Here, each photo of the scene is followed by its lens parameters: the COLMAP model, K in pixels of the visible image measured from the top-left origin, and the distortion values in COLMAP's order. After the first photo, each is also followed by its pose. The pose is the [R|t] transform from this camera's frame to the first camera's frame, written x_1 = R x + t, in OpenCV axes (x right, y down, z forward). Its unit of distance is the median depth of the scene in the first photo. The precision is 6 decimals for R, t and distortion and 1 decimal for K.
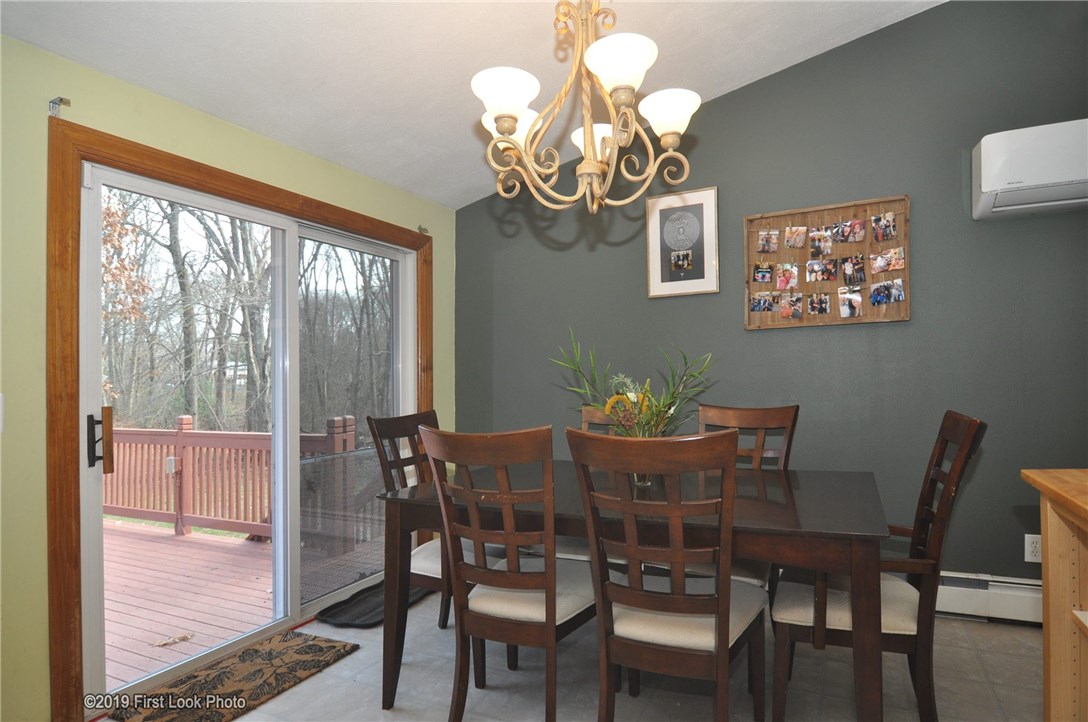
lens RADIAL K [[594.1, 0, 547.5], [0, 594.1, 371.1], [0, 0, 1]] dist [-0.004691, -0.000473]
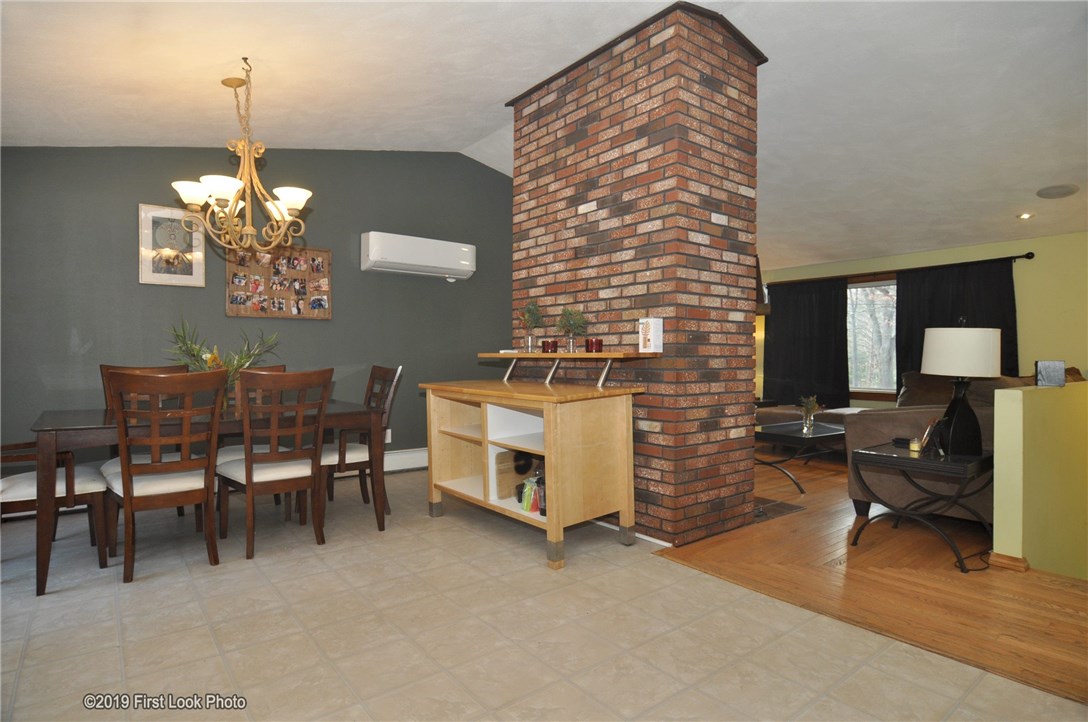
lens RADIAL K [[594.1, 0, 547.5], [0, 594.1, 371.1], [0, 0, 1]] dist [-0.004691, -0.000473]
pose [[0.427363, -0.015035, 0.903955, -0.713624], [-0.019832, 0.999465, 0.026000, 0.012338], [-0.903862, -0.029038, 0.426837, -0.368070]]
